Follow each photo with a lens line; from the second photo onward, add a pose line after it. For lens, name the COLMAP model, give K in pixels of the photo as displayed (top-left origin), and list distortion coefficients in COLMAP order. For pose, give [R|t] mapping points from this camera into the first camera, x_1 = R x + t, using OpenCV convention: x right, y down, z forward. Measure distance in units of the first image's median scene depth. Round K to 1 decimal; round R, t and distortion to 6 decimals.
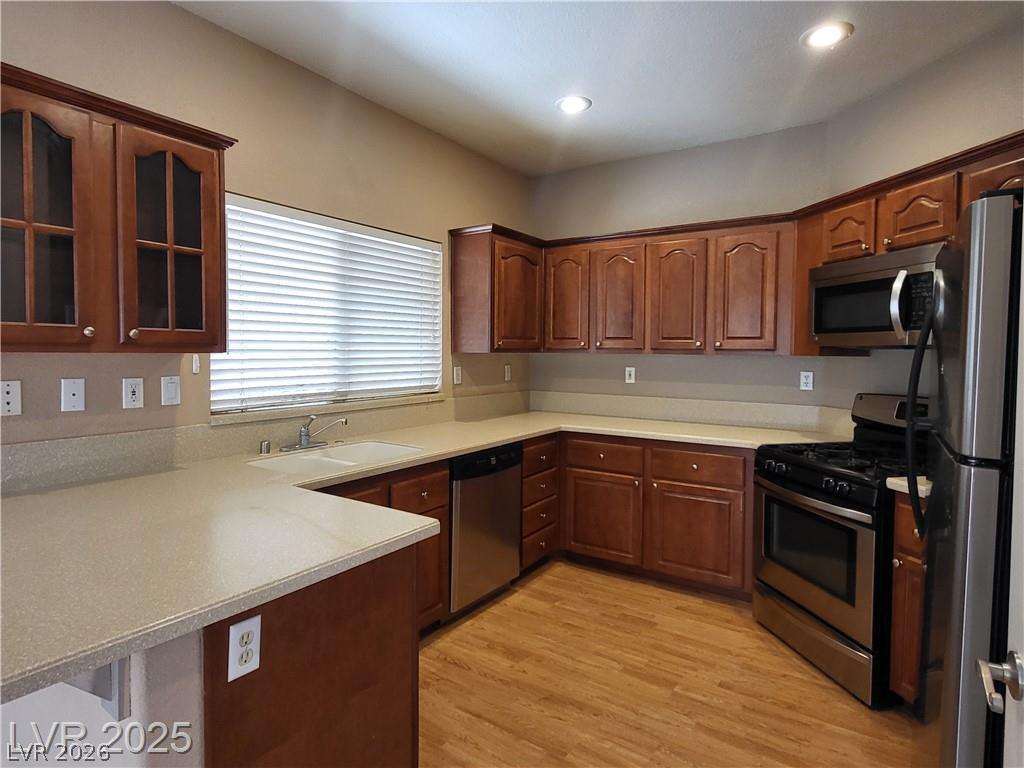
lens RADIAL K [[565.3, 0, 518.8], [0, 565.3, 374.4], [0, 0, 1]] dist [0.002203, -0.005768]
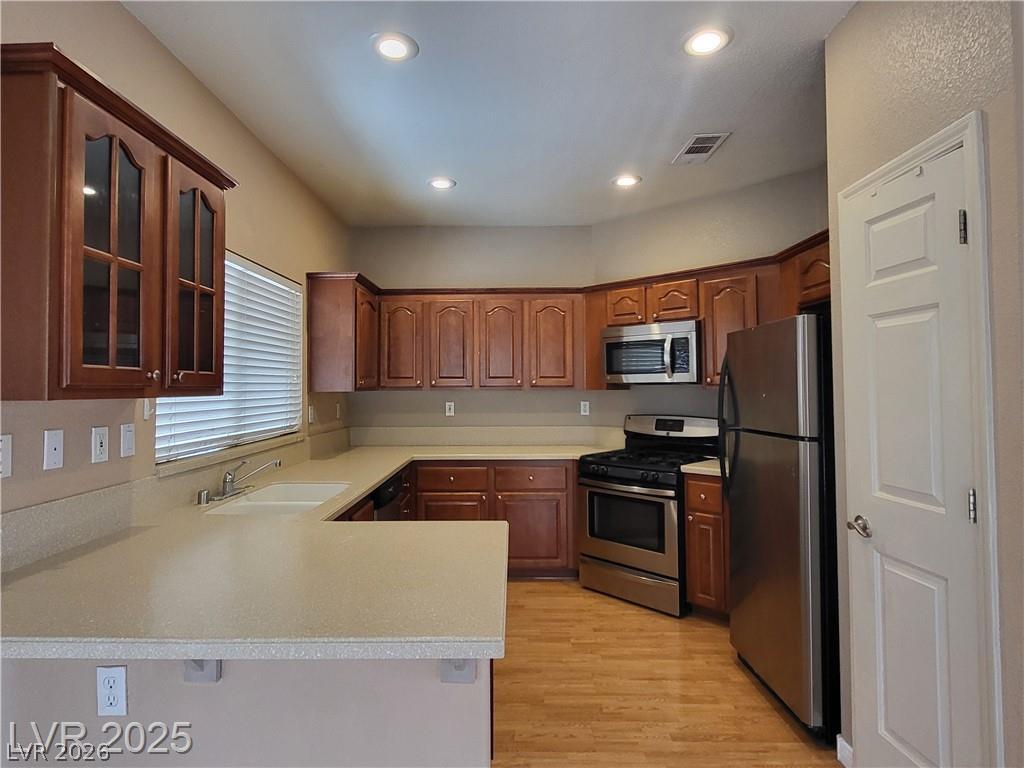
lens RADIAL K [[565.3, 0, 505.9], [0, 565.3, 376.7], [0, 0, 1]] dist [0.002203, -0.005768]
pose [[0.834288, -0.002056, 0.551325, -0.477868], [0.035320, 0.998138, -0.049725, -0.004016], [-0.550196, 0.060958, 0.832808, -0.051422]]
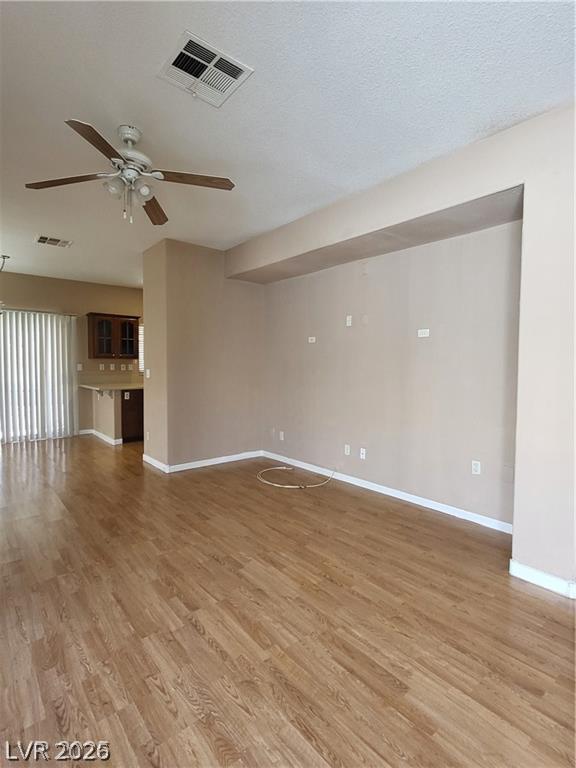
lens RADIAL K [[385.2, 0, 300.8], [0, 385.2, 380.1], [0, 0, 1]] dist [0.001575, -0.003055]
pose [[0.964873, 0.005204, -0.262666, 1.290978], [-0.003997, 0.999979, 0.005126, 0.091022], [0.262688, -0.003896, 0.964873, -1.401555]]
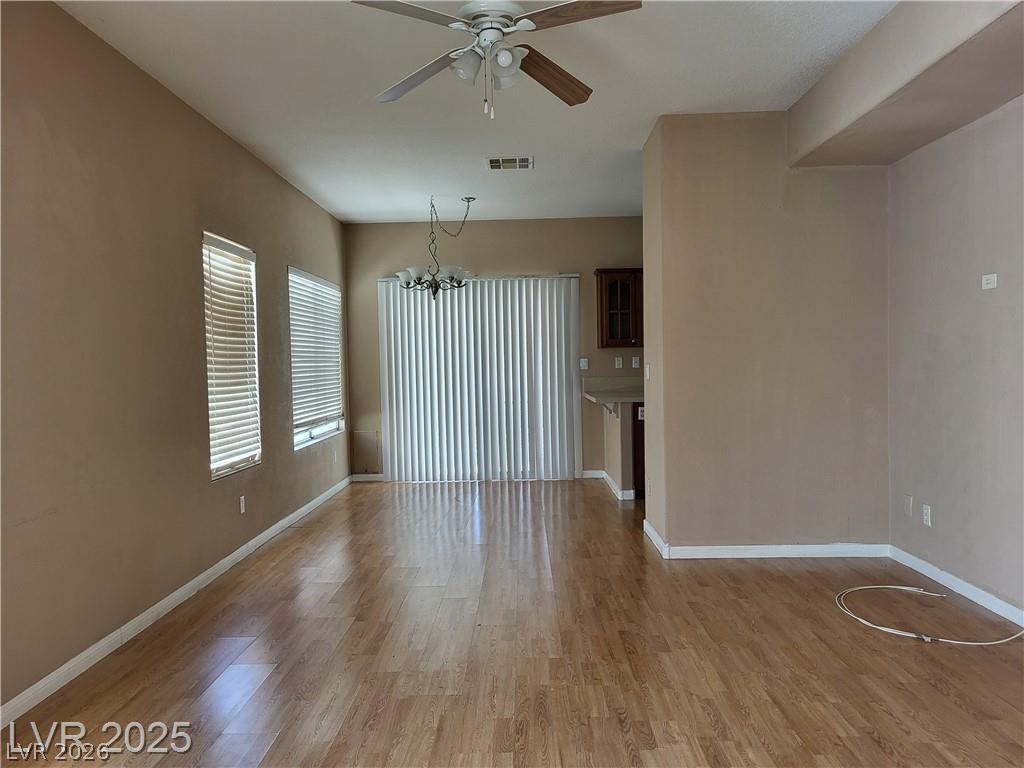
lens RADIAL K [[777.0, 0, 502.6], [0, 777.0, 386.0], [0, 0, 1]] dist [0.041116, -0.023154]
pose [[0.533987, 0.003907, -0.845483, 1.584103], [-0.002560, 0.999992, 0.003004, 0.103464], [0.845489, 0.000560, 0.533993, -1.228296]]
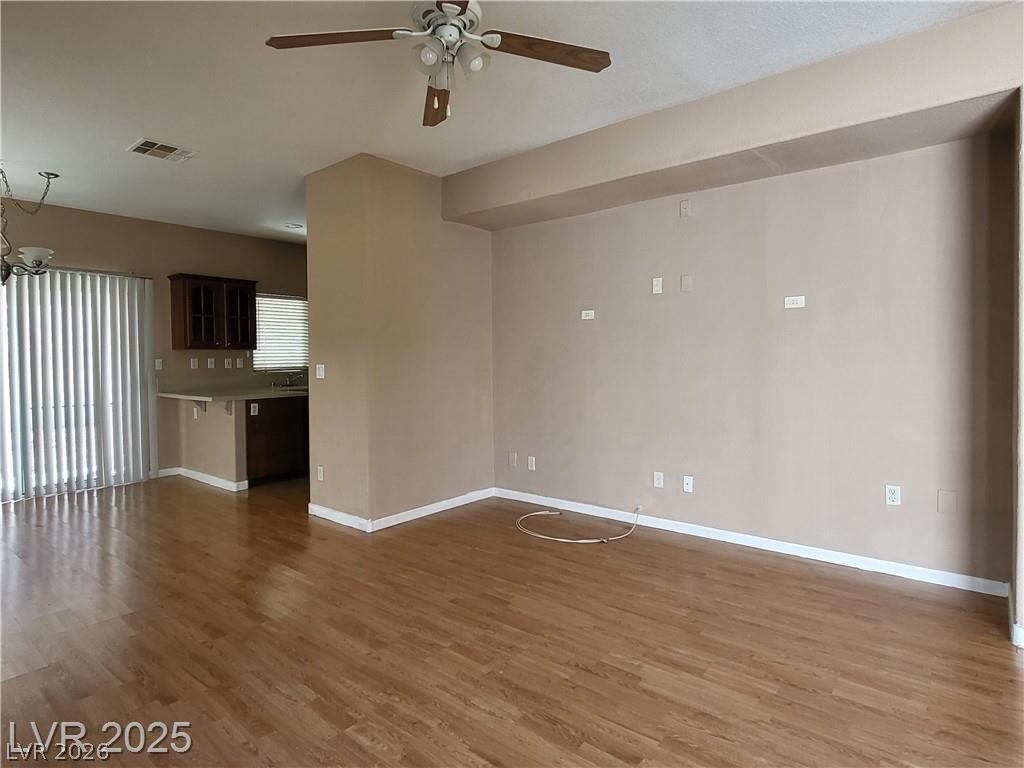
lens RADIAL K [[565.3, 0, 509.9], [0, 565.3, 365.2], [0, 0, 1]] dist [0.002203, -0.005768]
pose [[0.993921, -0.019659, -0.108325, 0.872079], [0.017778, 0.999674, -0.018309, 0.094475], [0.108649, 0.016272, 0.993947, -1.404831]]
